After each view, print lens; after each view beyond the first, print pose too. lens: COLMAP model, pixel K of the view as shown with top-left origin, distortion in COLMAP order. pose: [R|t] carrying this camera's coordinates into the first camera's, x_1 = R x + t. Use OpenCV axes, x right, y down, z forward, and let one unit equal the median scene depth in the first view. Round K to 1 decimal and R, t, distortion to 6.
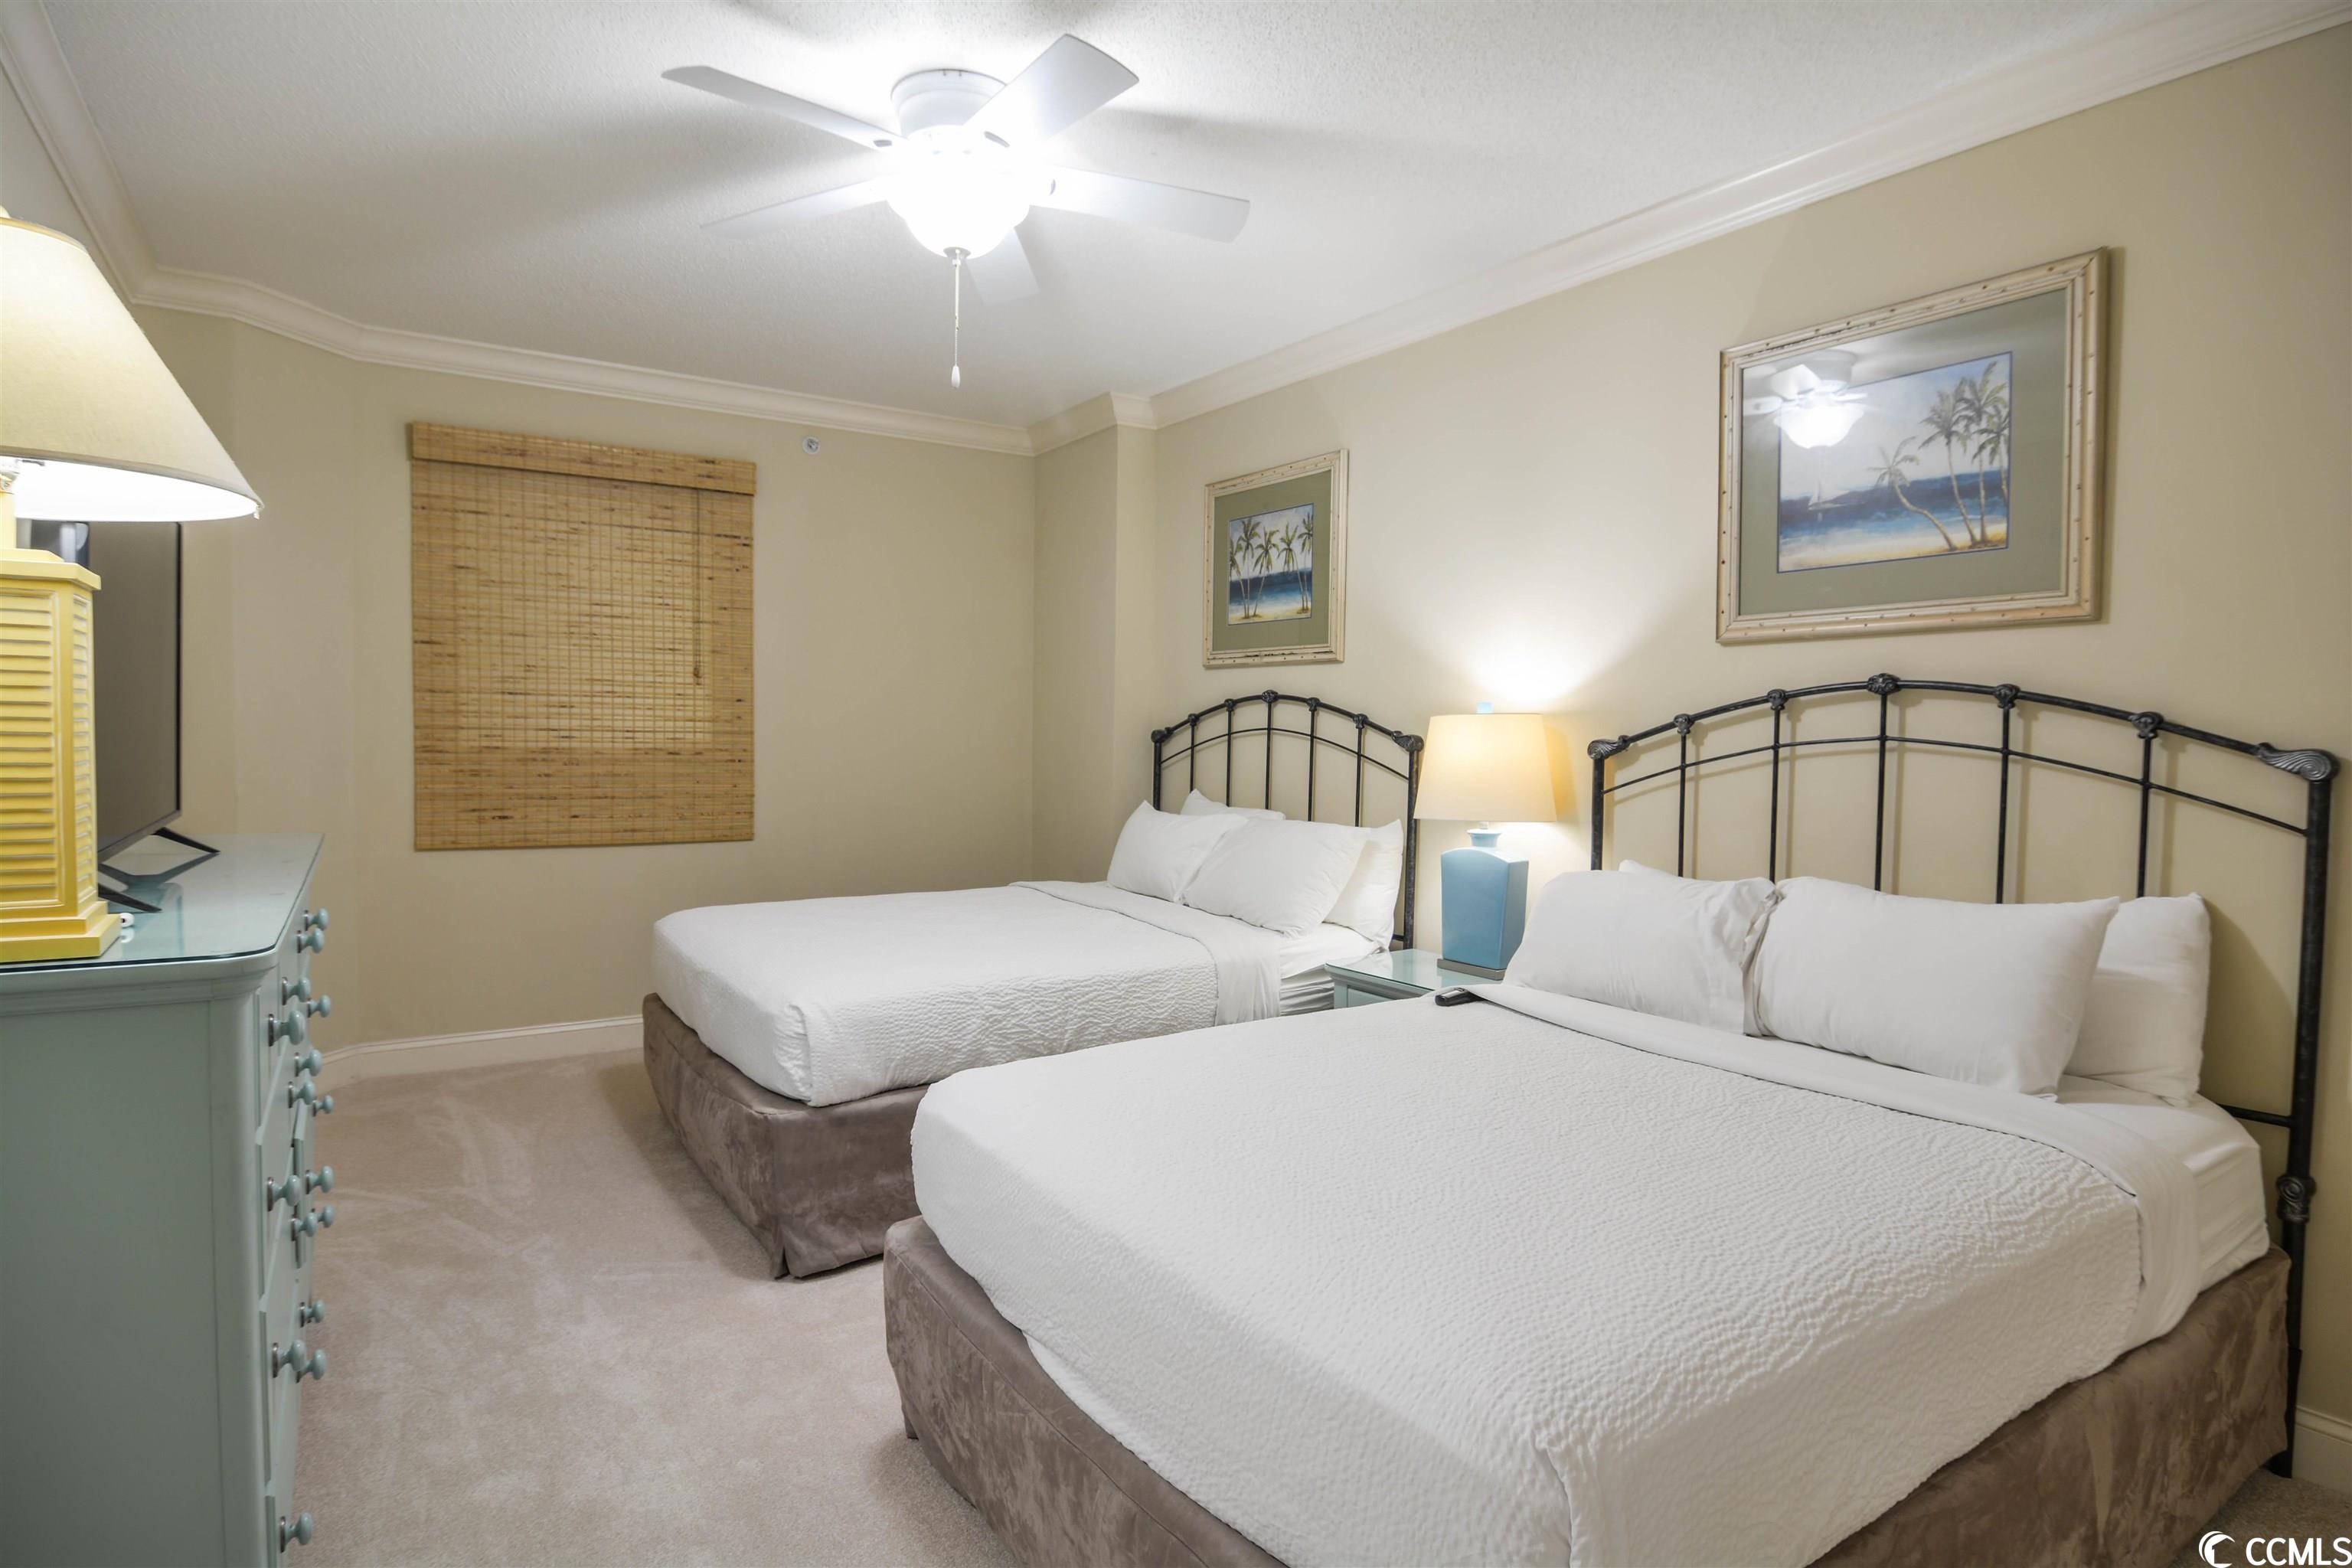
lens RADIAL K [[1251.2, 0, 1188.6], [0, 1251.2, 761.1], [0, 0, 1]] dist [-0.009620, -0.009455]
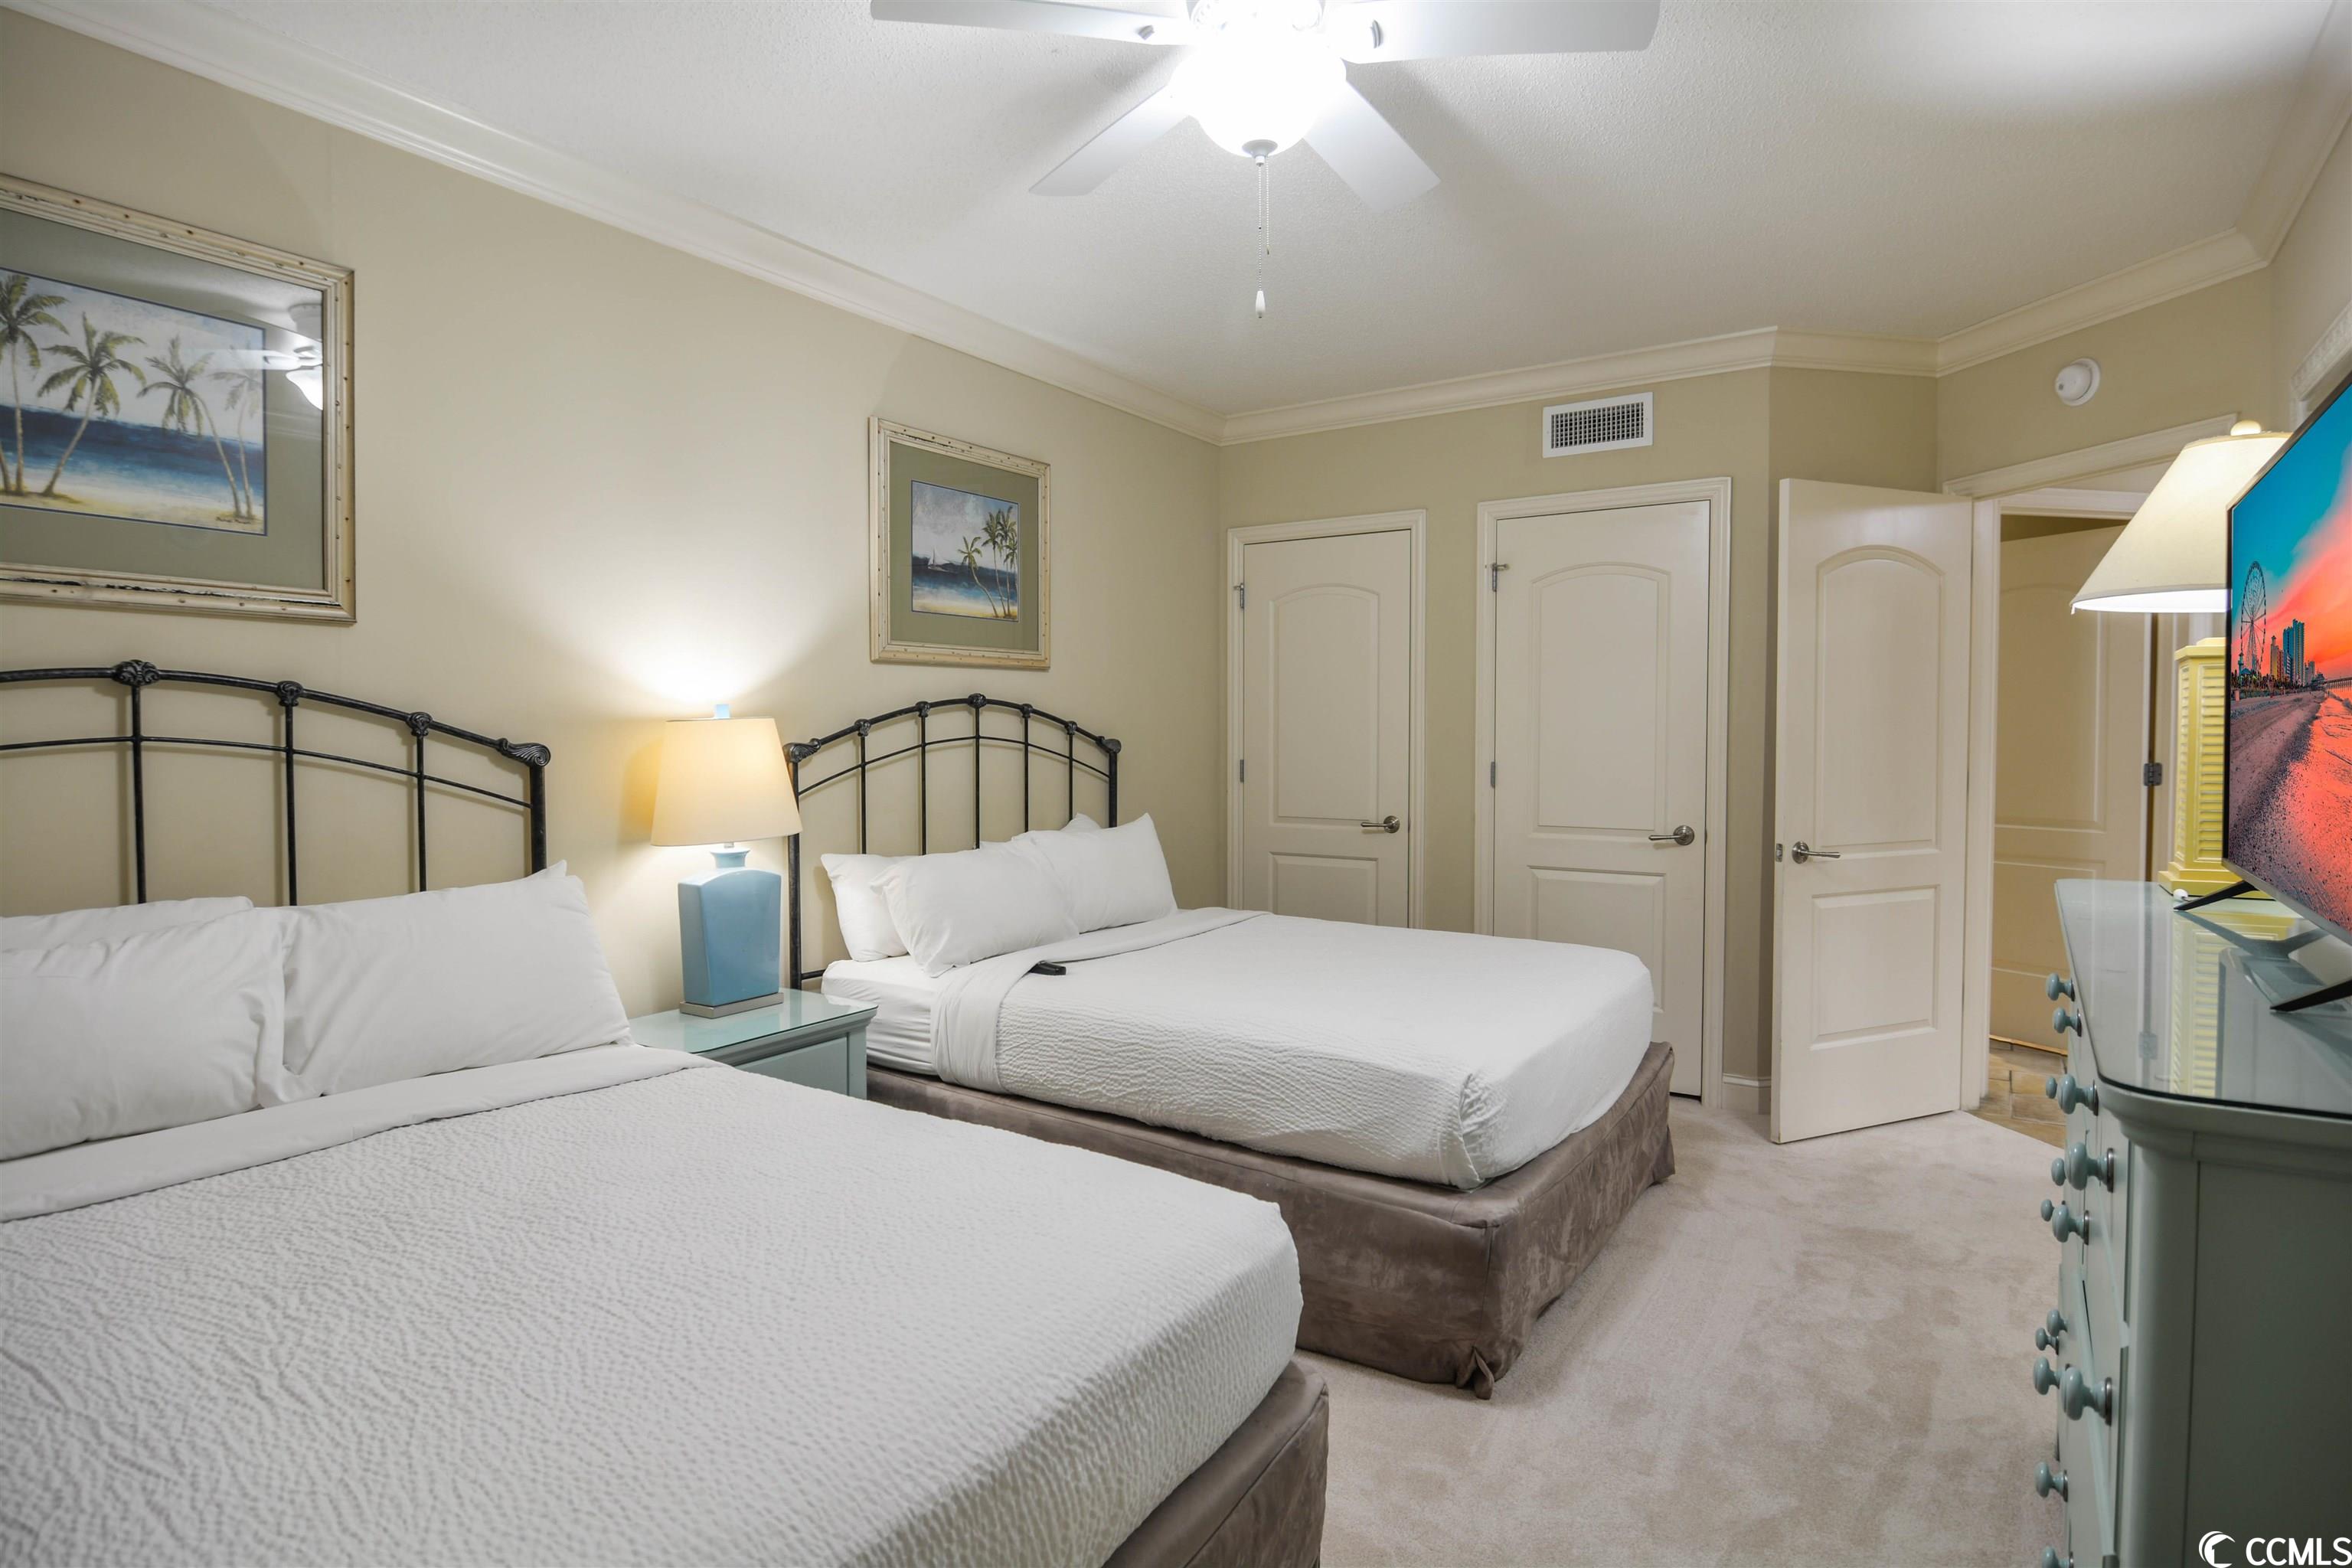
lens RADIAL K [[1251.2, 0, 1182.6], [0, 1251.2, 782.2], [0, 0, 1]] dist [-0.009620, -0.009455]
pose [[-0.397276, -0.048963, 0.916392, -0.784967], [0.020661, 0.997845, 0.062272, -0.045101], [-0.917467, 0.043673, -0.395408, 1.177106]]
